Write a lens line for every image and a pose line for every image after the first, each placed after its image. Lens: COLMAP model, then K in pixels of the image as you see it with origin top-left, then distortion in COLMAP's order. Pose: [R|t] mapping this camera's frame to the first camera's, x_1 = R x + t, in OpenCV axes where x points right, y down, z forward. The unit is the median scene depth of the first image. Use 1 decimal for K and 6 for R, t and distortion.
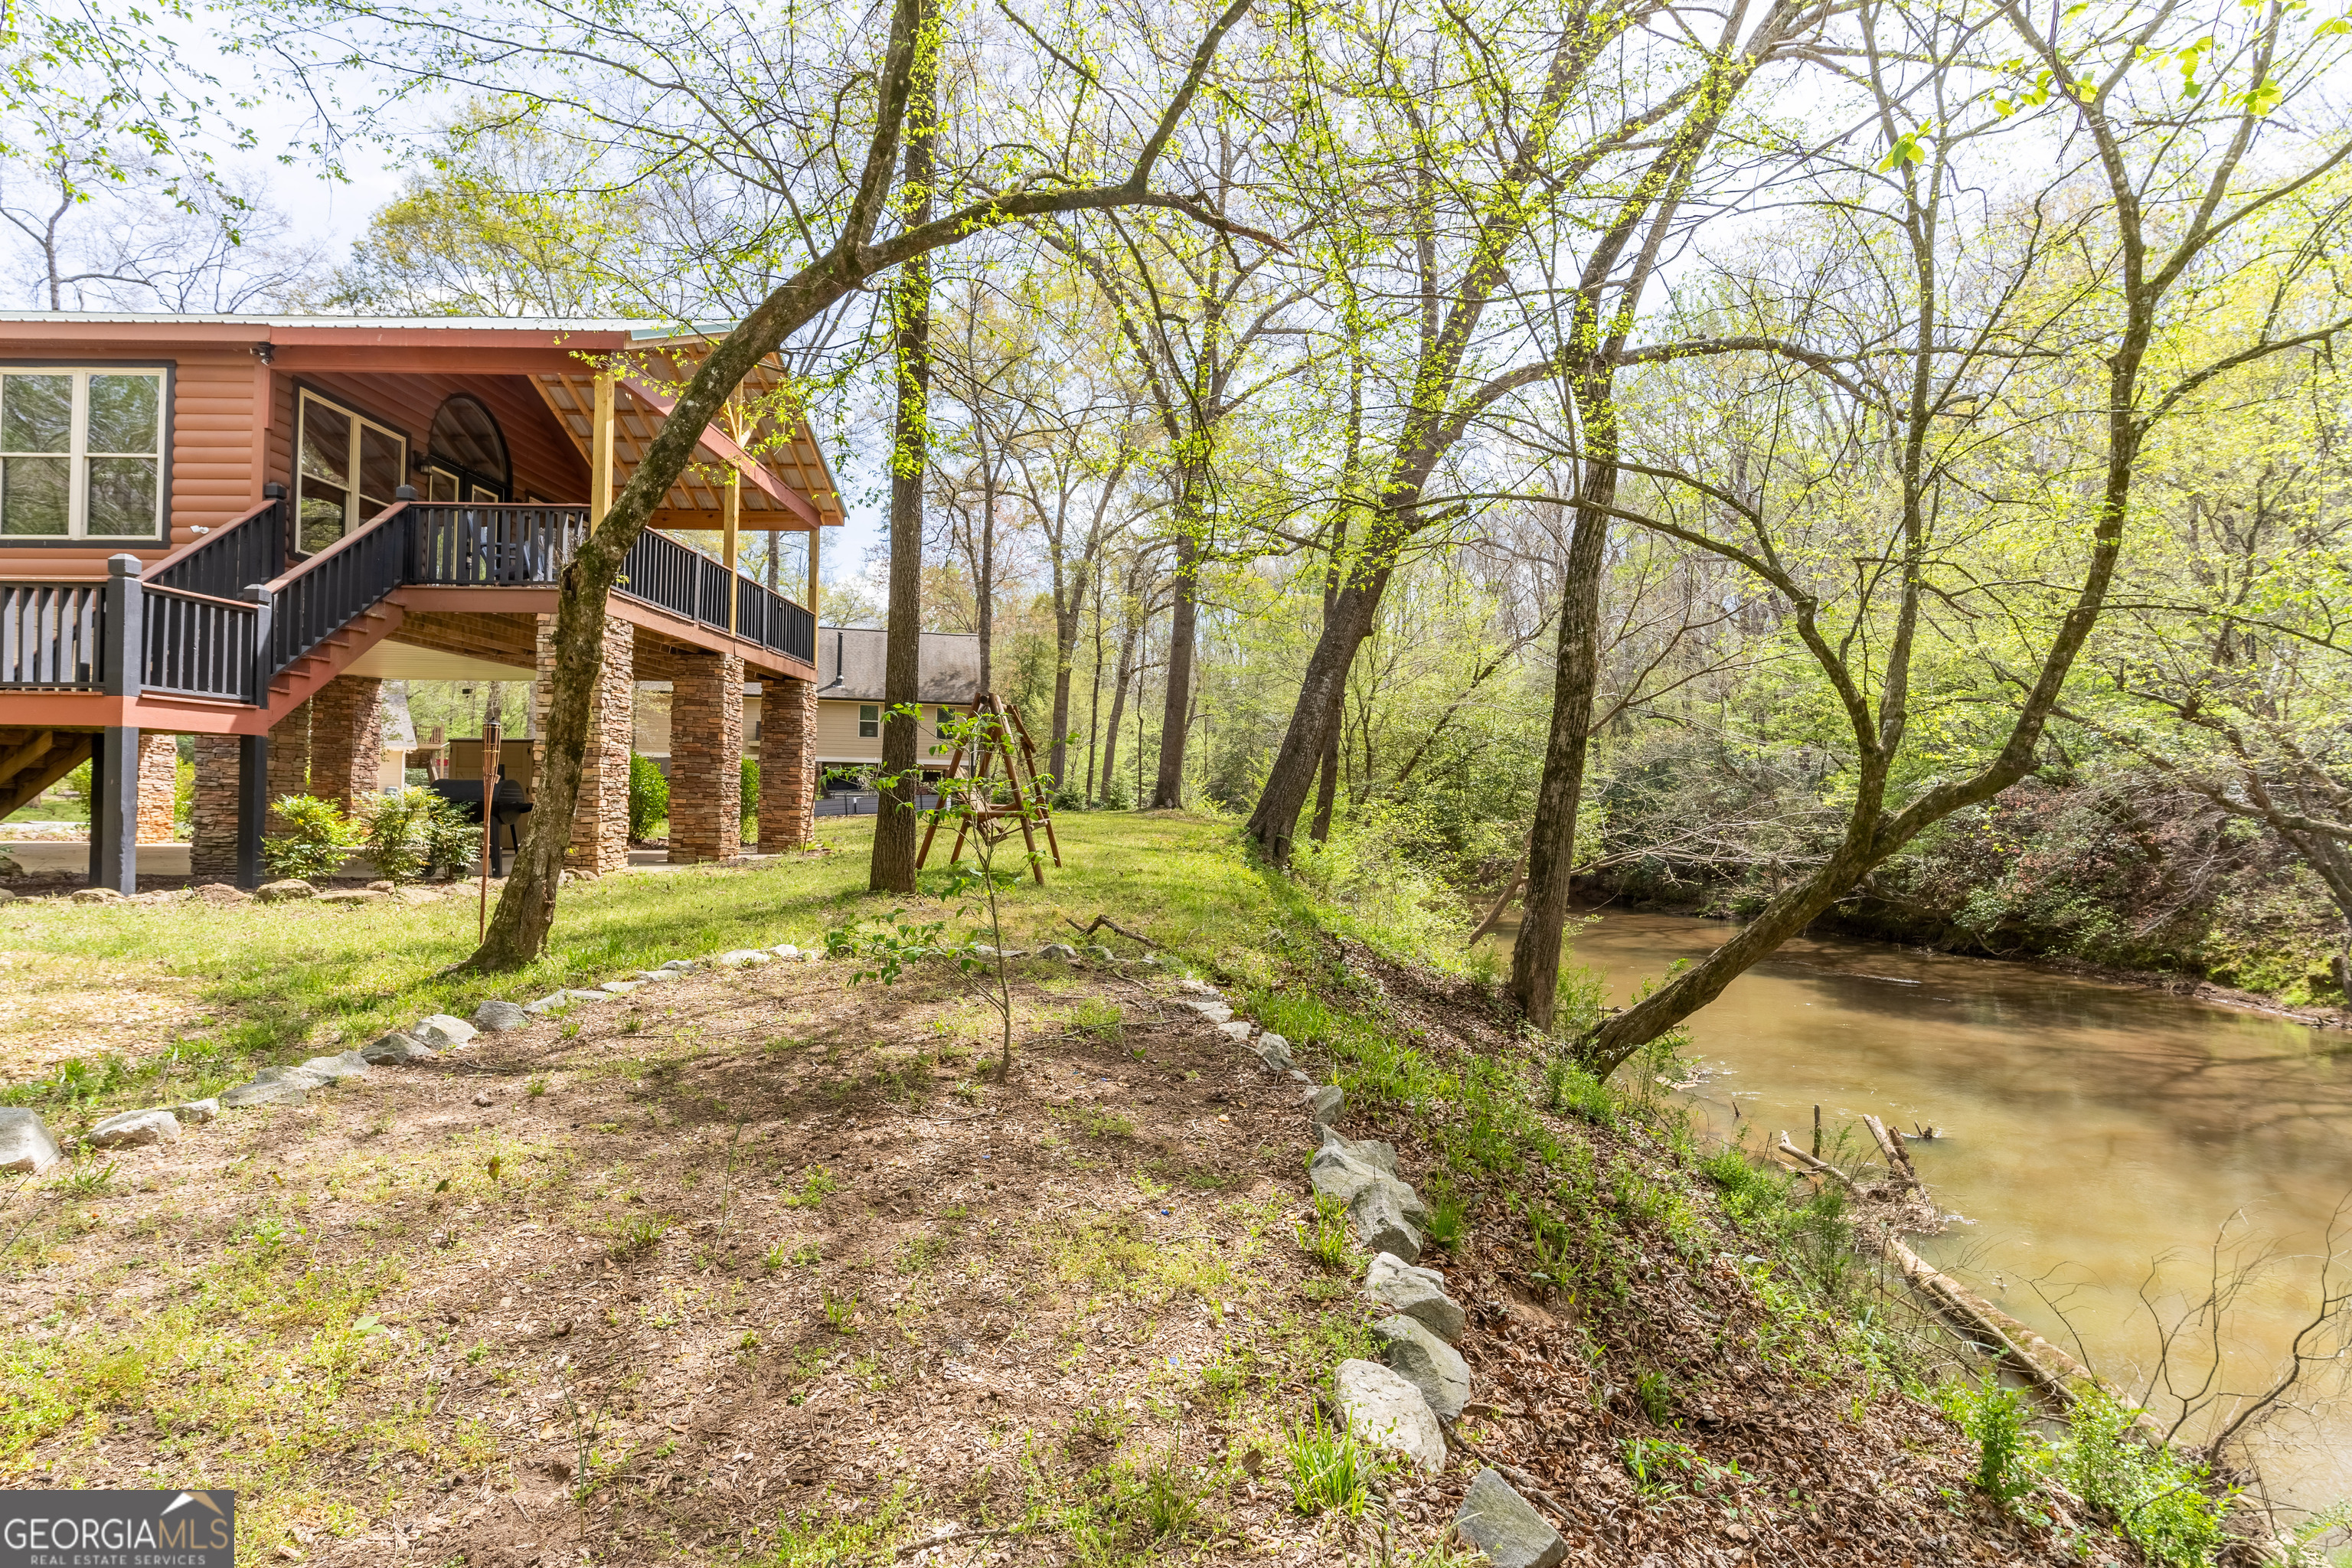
lens RADIAL K [[1309.8, 0, 1176.0], [0, 1309.8, 784.0], [0, 0, 1]] dist [-0.003993, -0.000215]
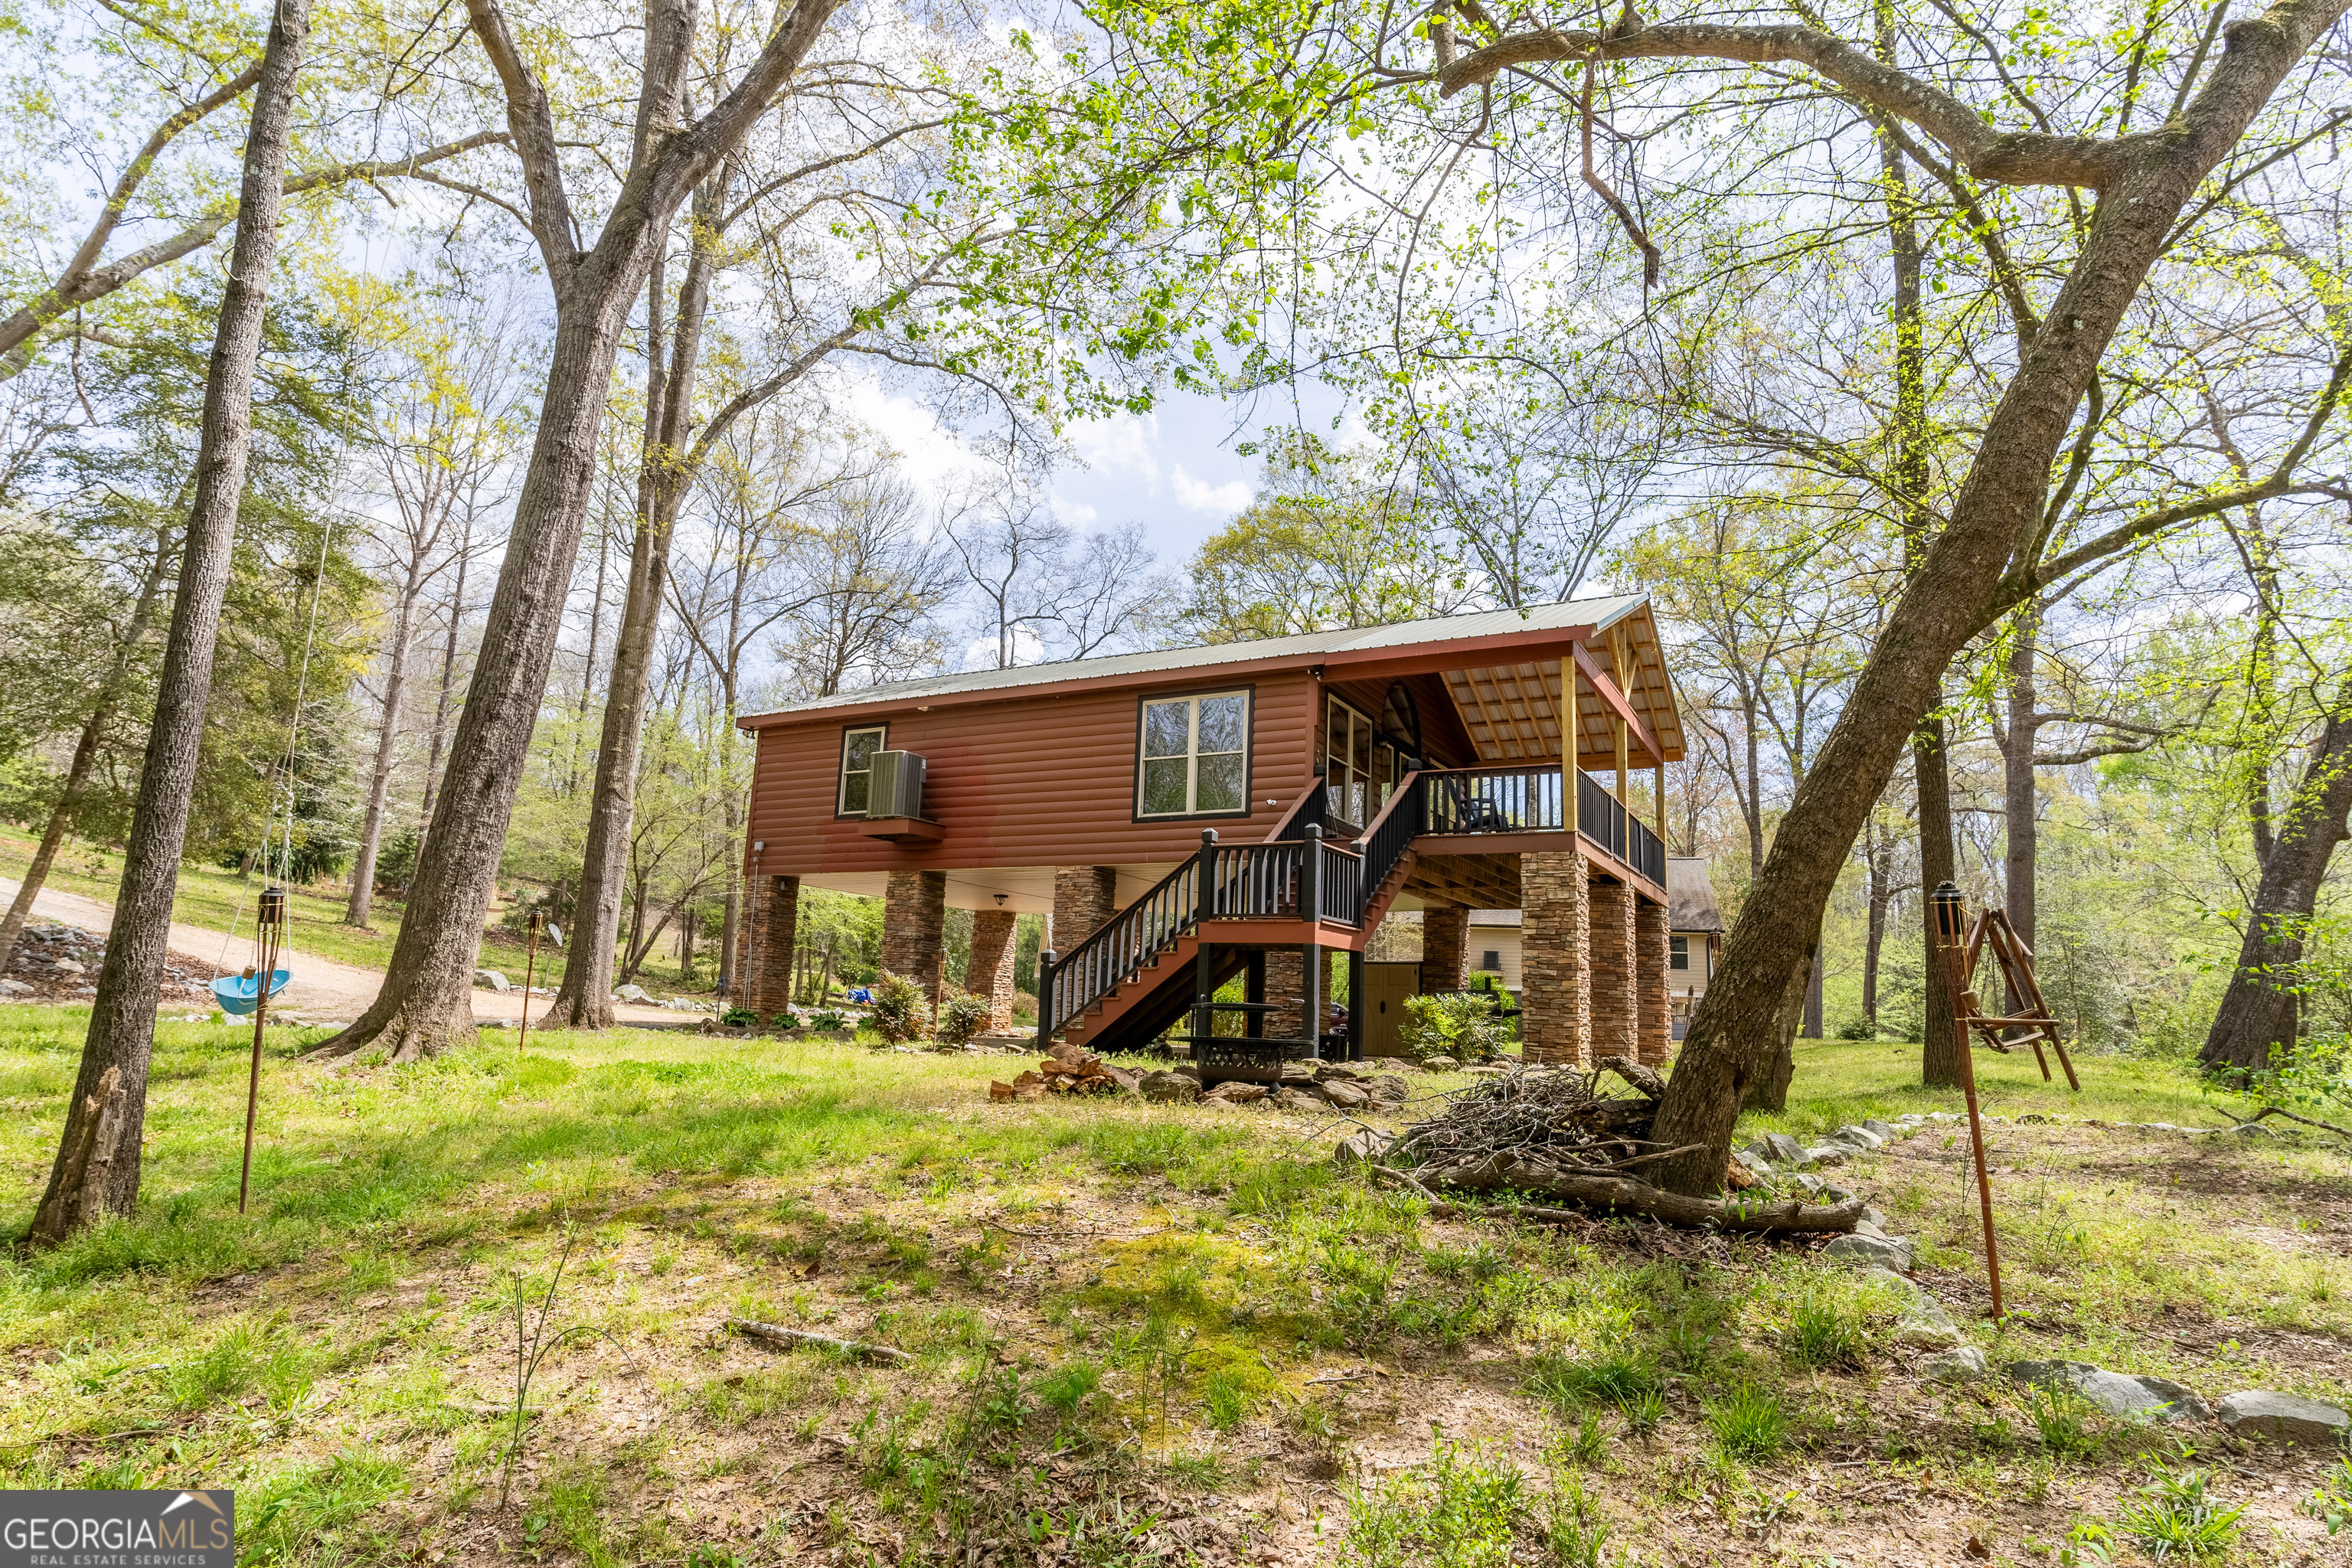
lens RADIAL K [[1309.8, 0, 1176.0], [0, 1309.8, 784.0], [0, 0, 1]] dist [-0.003993, -0.000215]
pose [[0.862828, -0.067230, -0.501007, -0.134923], [-0.020512, 0.985644, -0.167589, 0.017700], [0.505082, 0.154877, 0.849062, -0.208309]]
